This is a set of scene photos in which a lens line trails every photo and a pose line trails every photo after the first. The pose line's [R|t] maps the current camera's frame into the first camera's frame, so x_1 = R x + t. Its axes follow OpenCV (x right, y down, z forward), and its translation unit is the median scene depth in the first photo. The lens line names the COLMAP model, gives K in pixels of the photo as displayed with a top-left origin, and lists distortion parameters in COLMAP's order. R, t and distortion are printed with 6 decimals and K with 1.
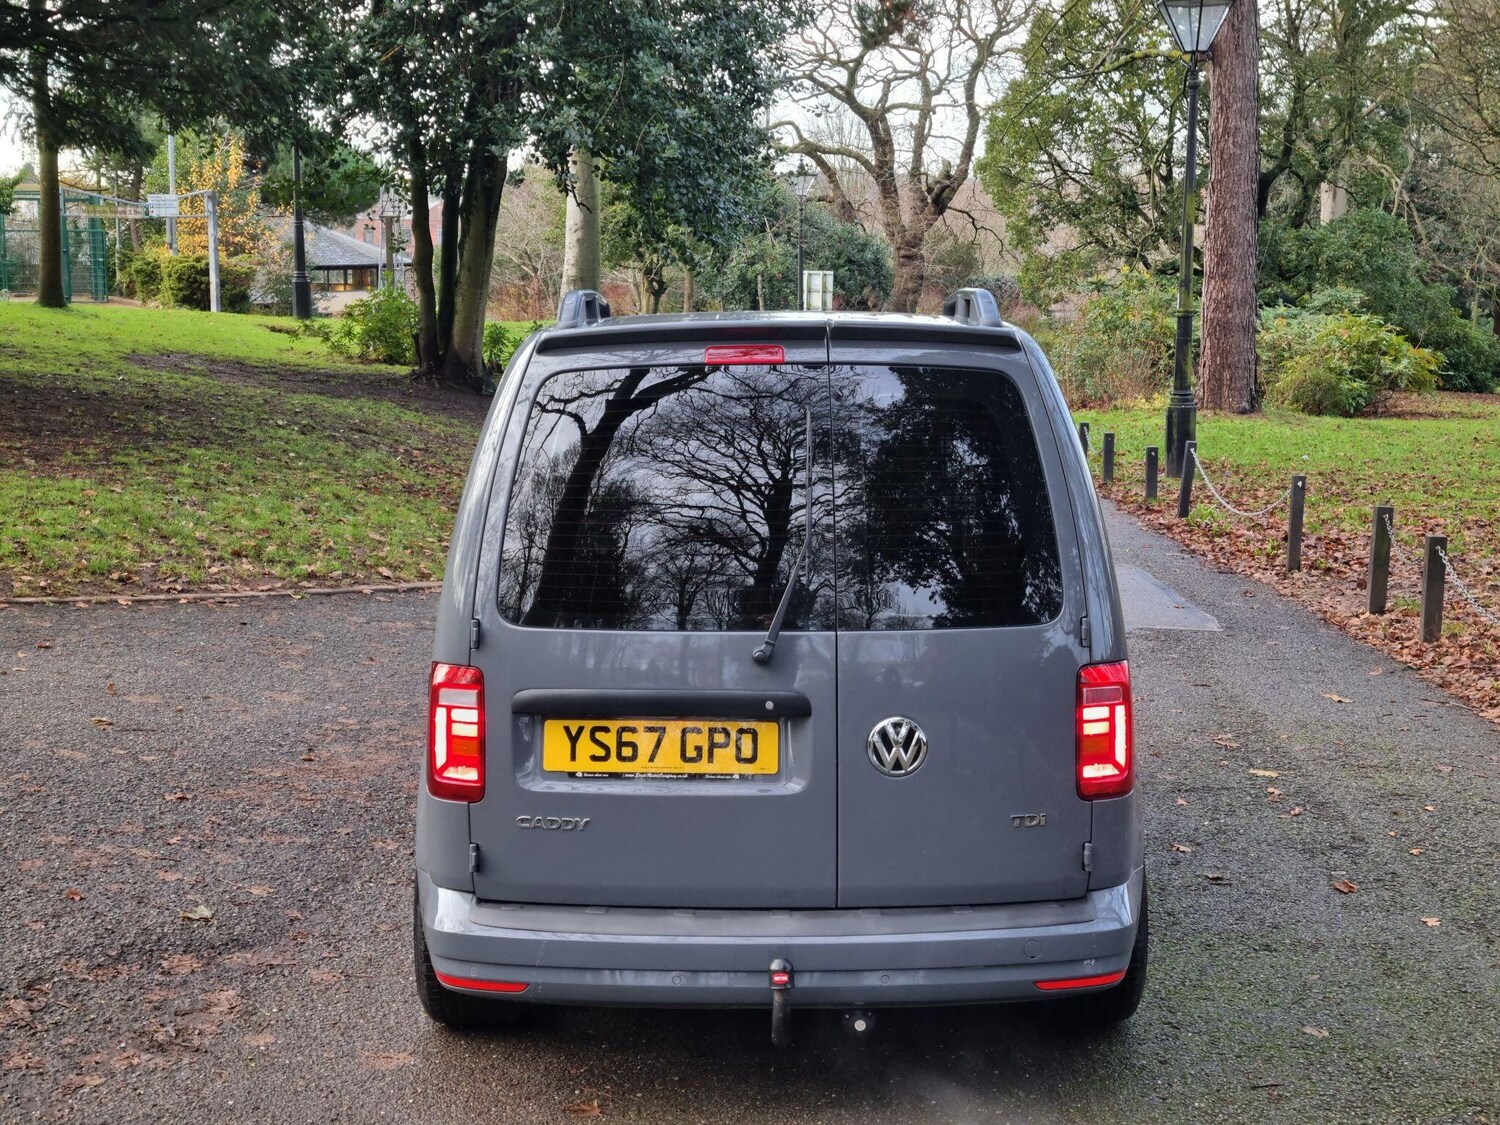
lens RADIAL K [[2255.8, 0, 759.2], [0, 2255.8, 550.8], [0, 0, 1]] dist [0.069655, 0.000000]
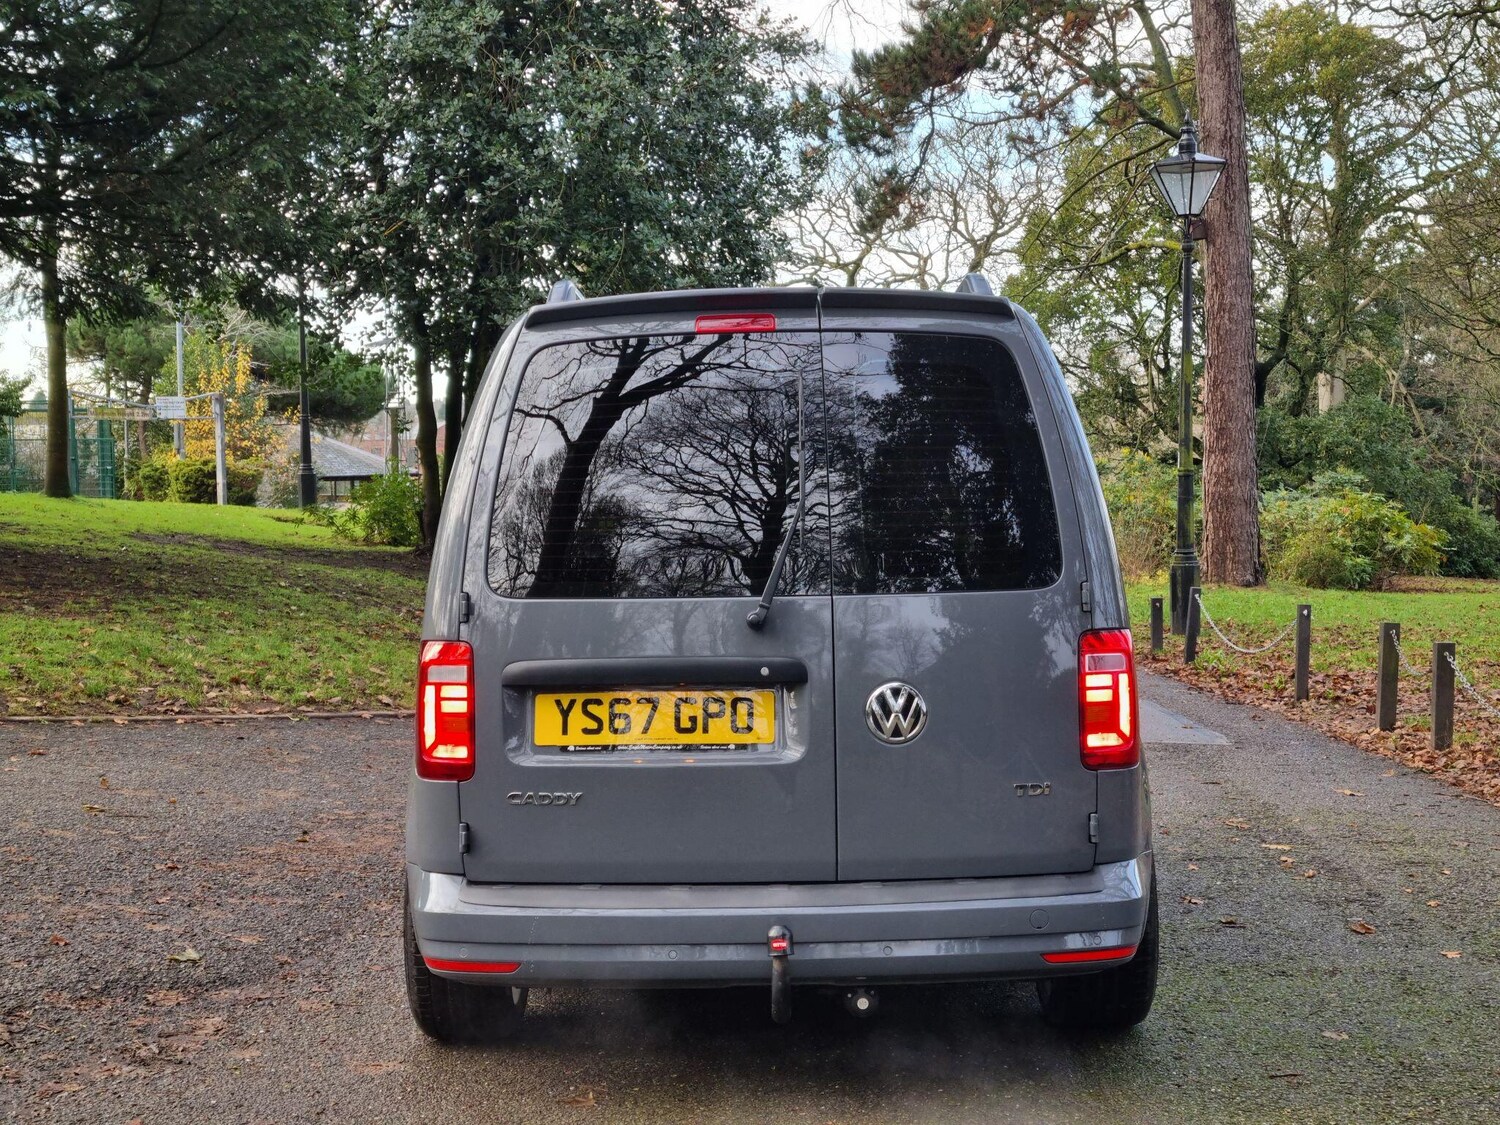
lens RADIAL K [[2255.8, 0, 759.9], [0, 2255.8, 588.8], [0, 0, 1]] dist [0.069655, 0.000000]
pose [[0.999907, -0.013421, -0.002261, 0.004002], [0.013203, 0.996851, -0.078189, 0.085154], [0.003303, 0.078152, 0.996936, 0.016686]]
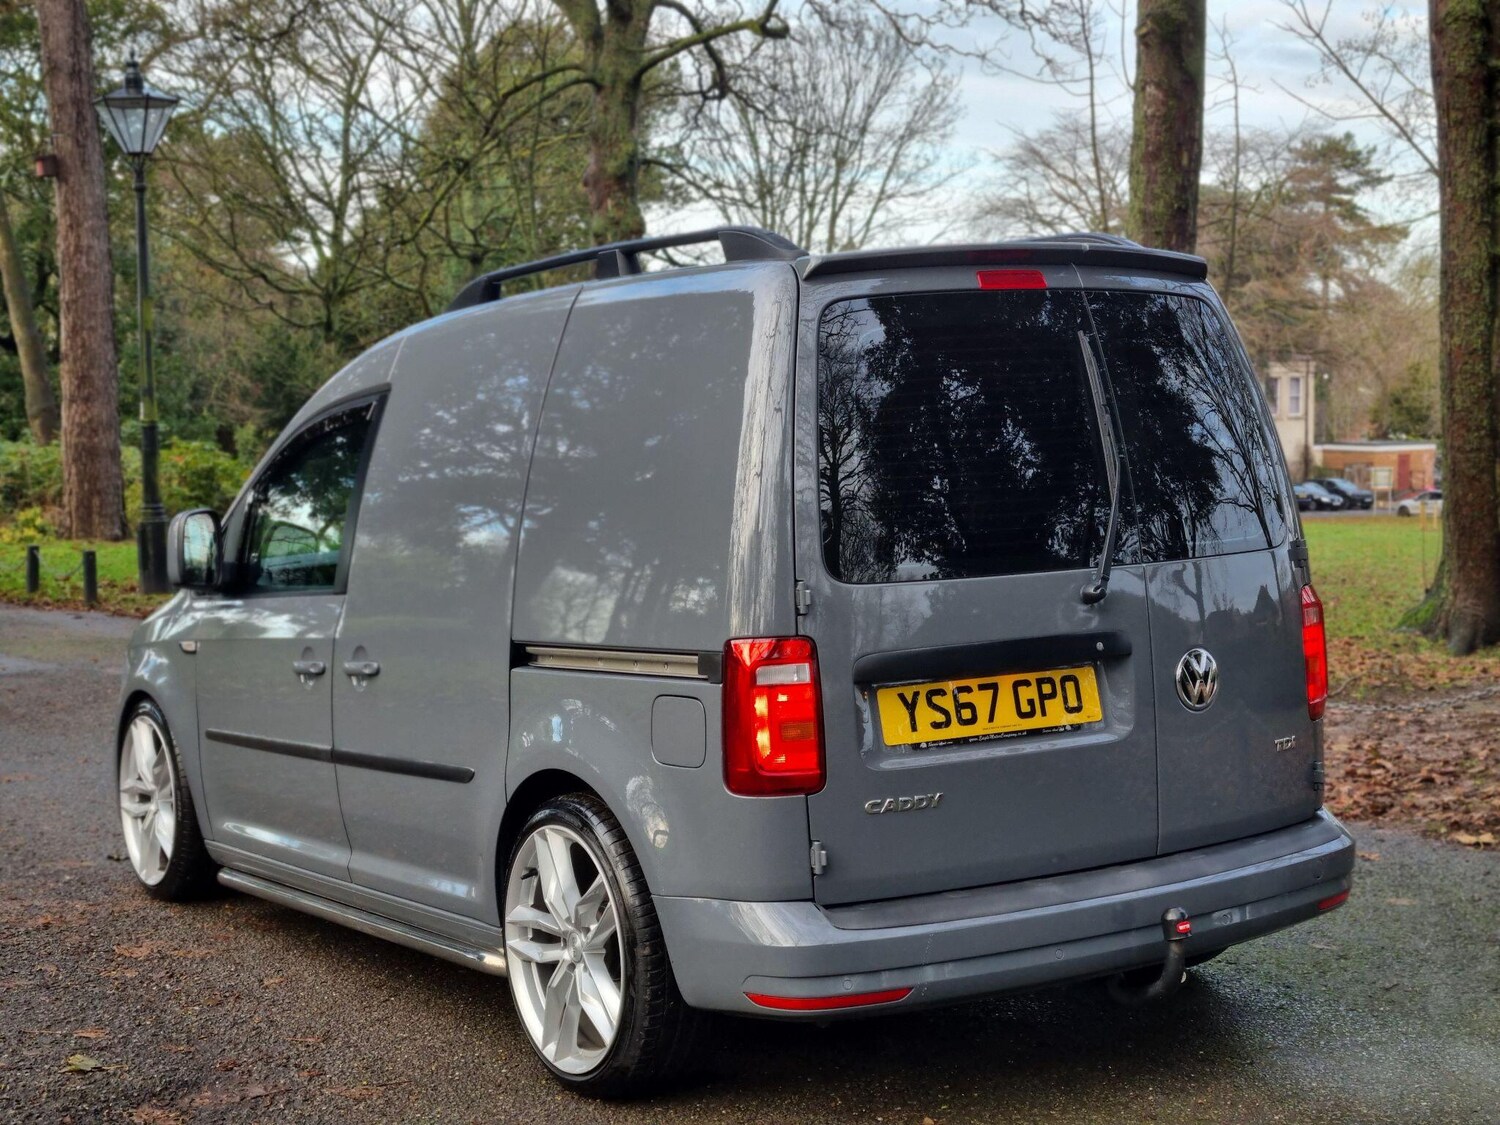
lens RADIAL K [[2255.8, 0, 784.4], [0, 2255.8, 564.2], [0, 0, 1]] dist [0.069655, 0.000000]
pose [[0.828396, -0.061907, 0.556711, -0.486044], [0.095874, 0.994878, -0.032031, 0.040590], [-0.551877, 0.079909, 0.830088, 0.227393]]
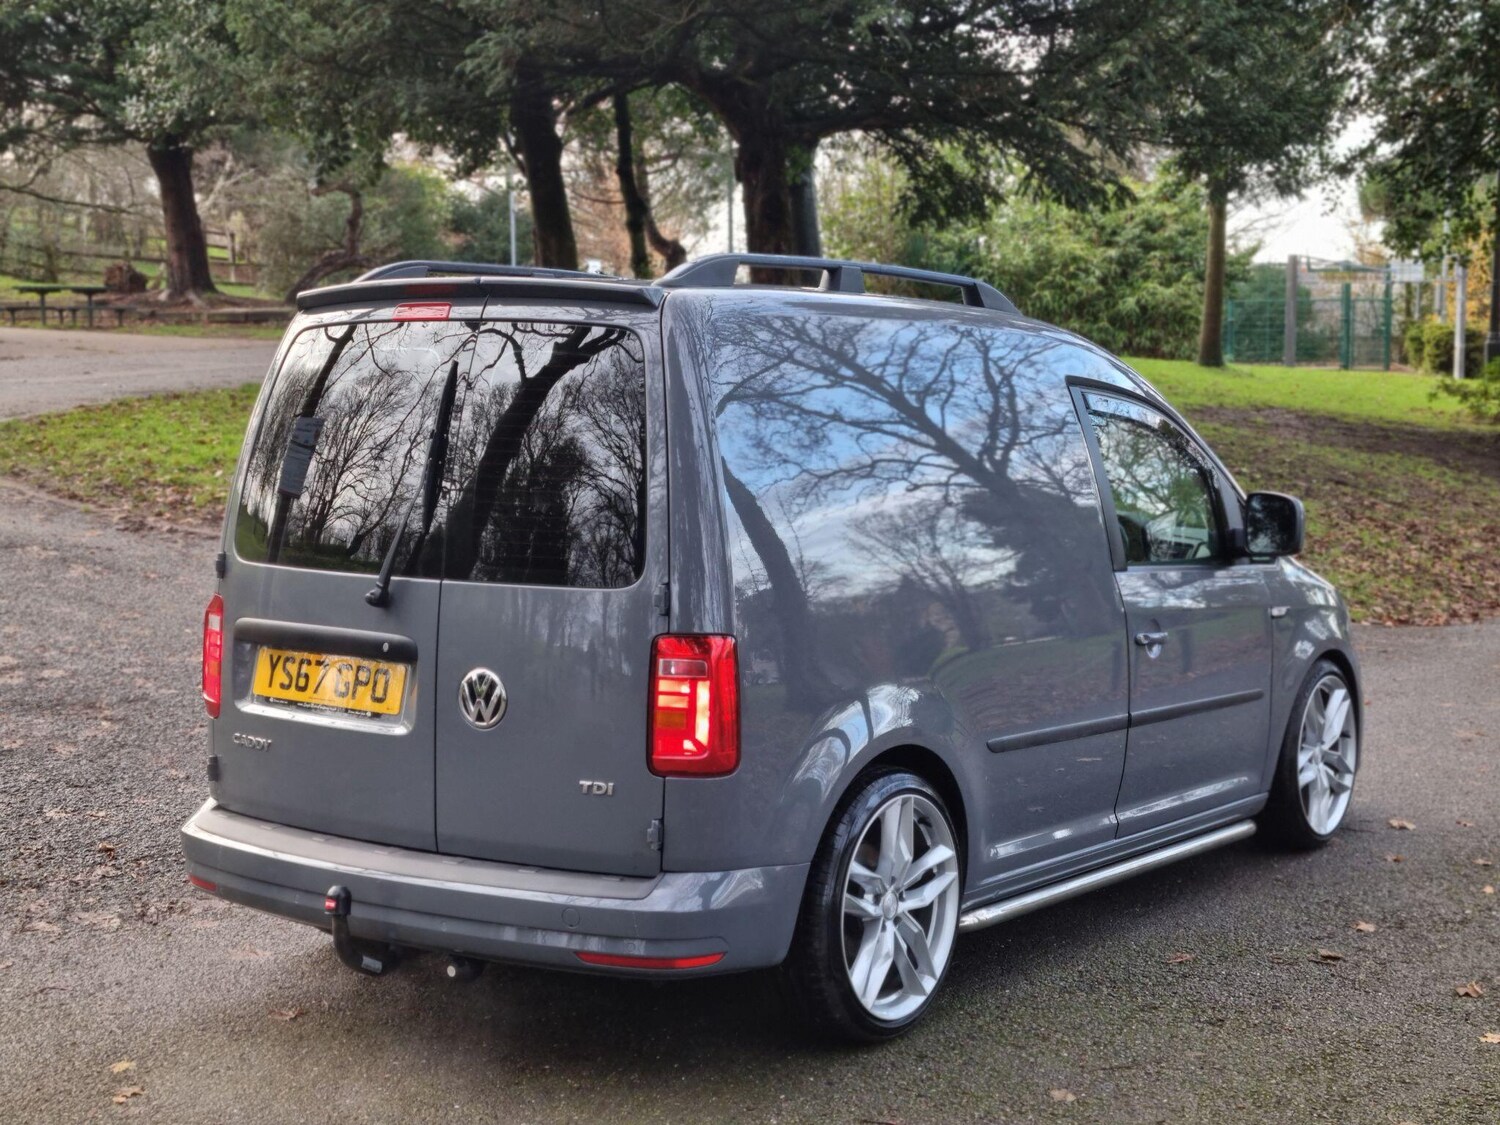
lens RADIAL K [[2255.8, 0, 764.6], [0, 2255.8, 591.1], [0, 0, 1]] dist [0.069655, 0.000000]
pose [[0.826245, 0.064040, -0.559659, 0.568359], [-0.064729, 0.997729, 0.018604, 0.009306], [0.559580, 0.020854, 0.828514, 0.183809]]
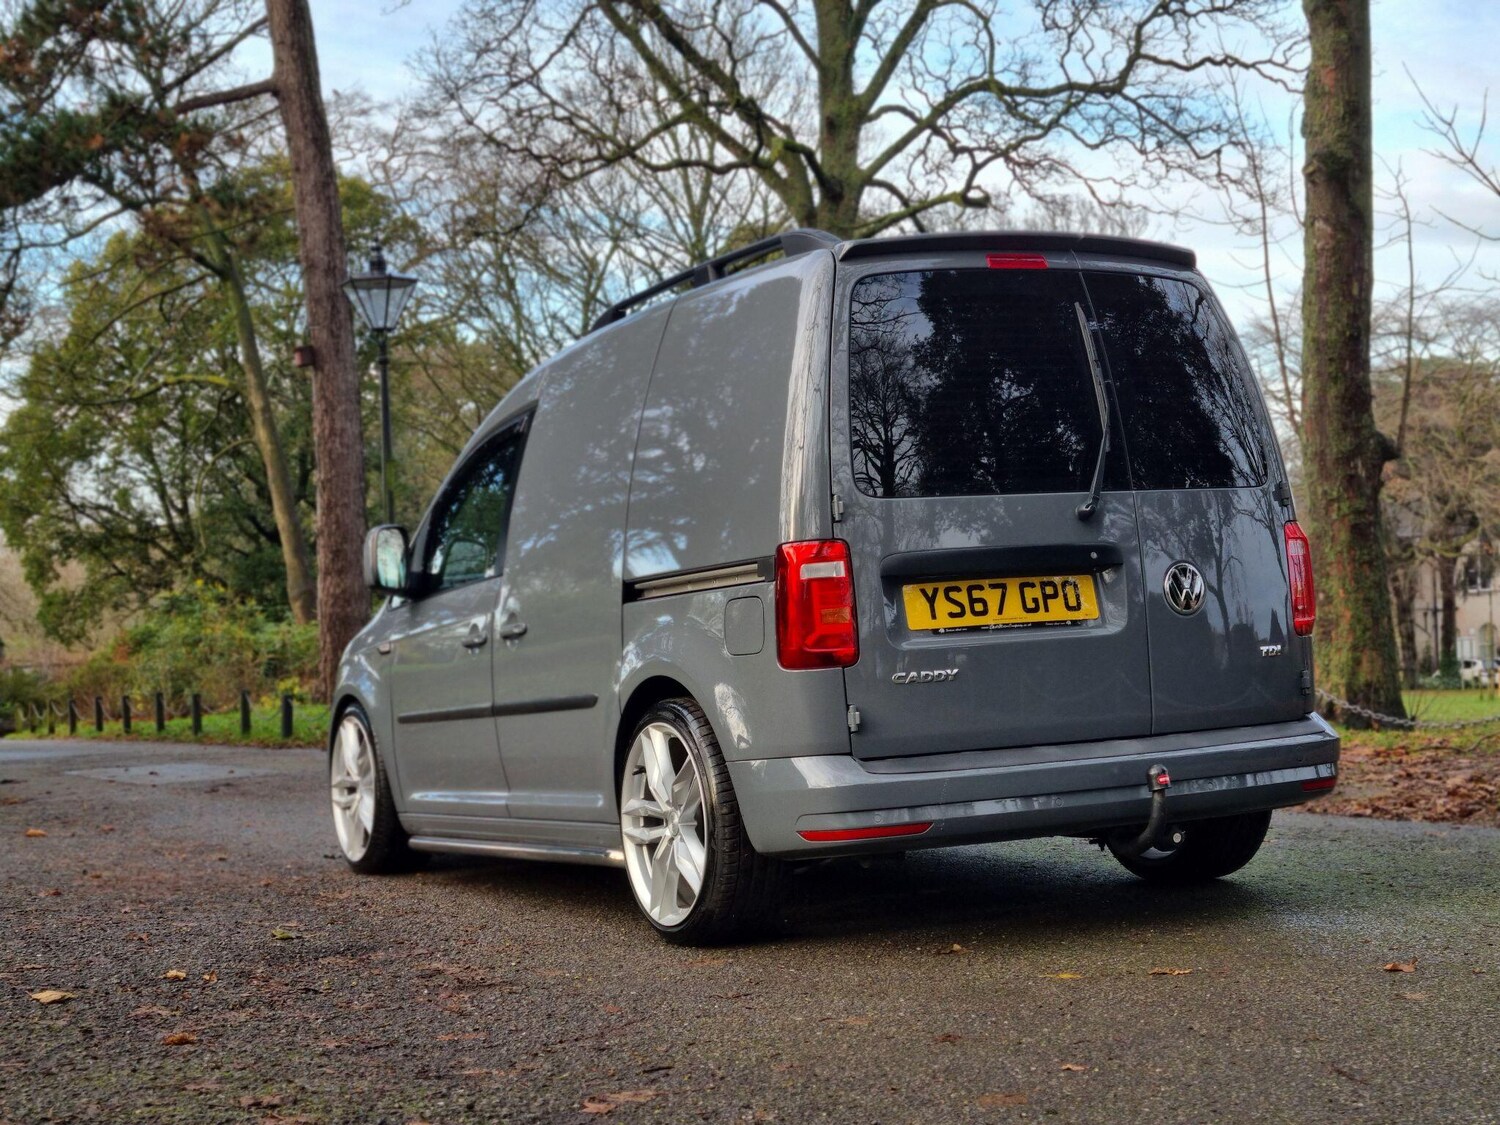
lens RADIAL K [[2255.8, 0, 800.7], [0, 2255.8, 593.1], [0, 0, 1]] dist [0.069655, 0.000000]
pose [[0.880049, -0.040994, 0.473110, -0.515627], [0.108273, 0.987348, -0.115852, 0.157765], [-0.462375, 0.153181, 0.873353, 0.063808]]
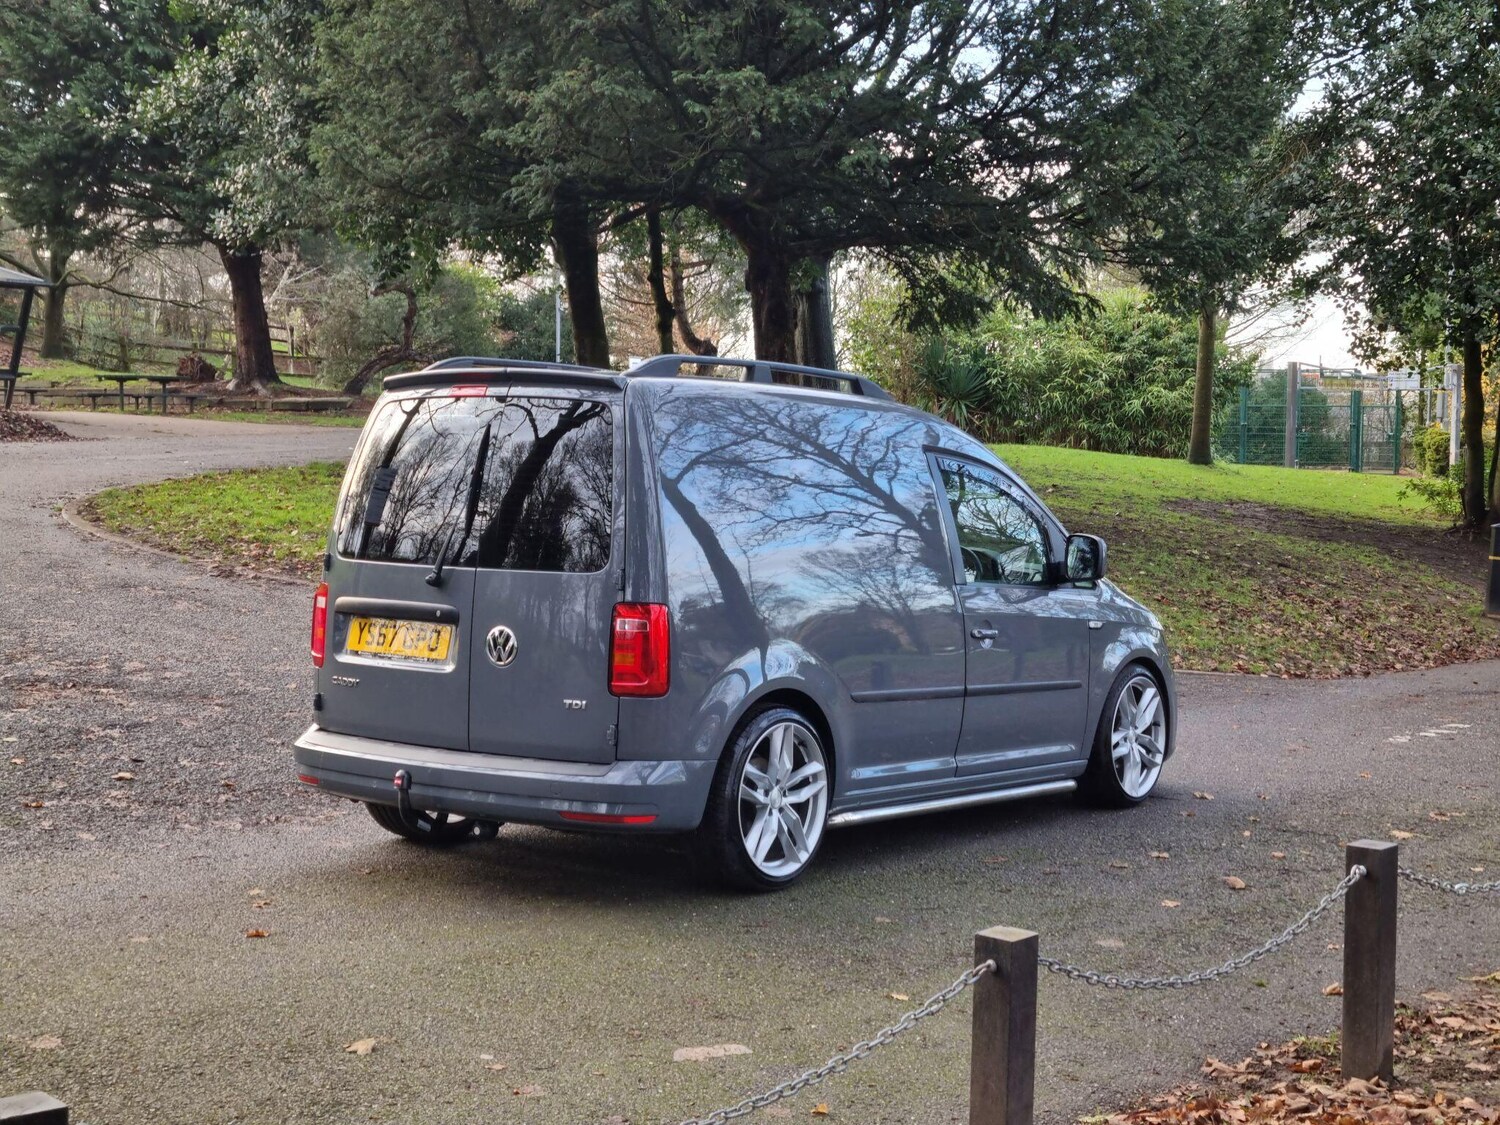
lens RADIAL K [[2255.8, 0, 749.4], [0, 2255.8, 566.8], [0, 0, 1]] dist [0.069655, 0.000000]
pose [[0.811138, 0.047655, -0.582911, 0.844622], [-0.082377, 0.996048, -0.033200, 0.054762], [0.579025, 0.074948, 0.811858, -0.109598]]
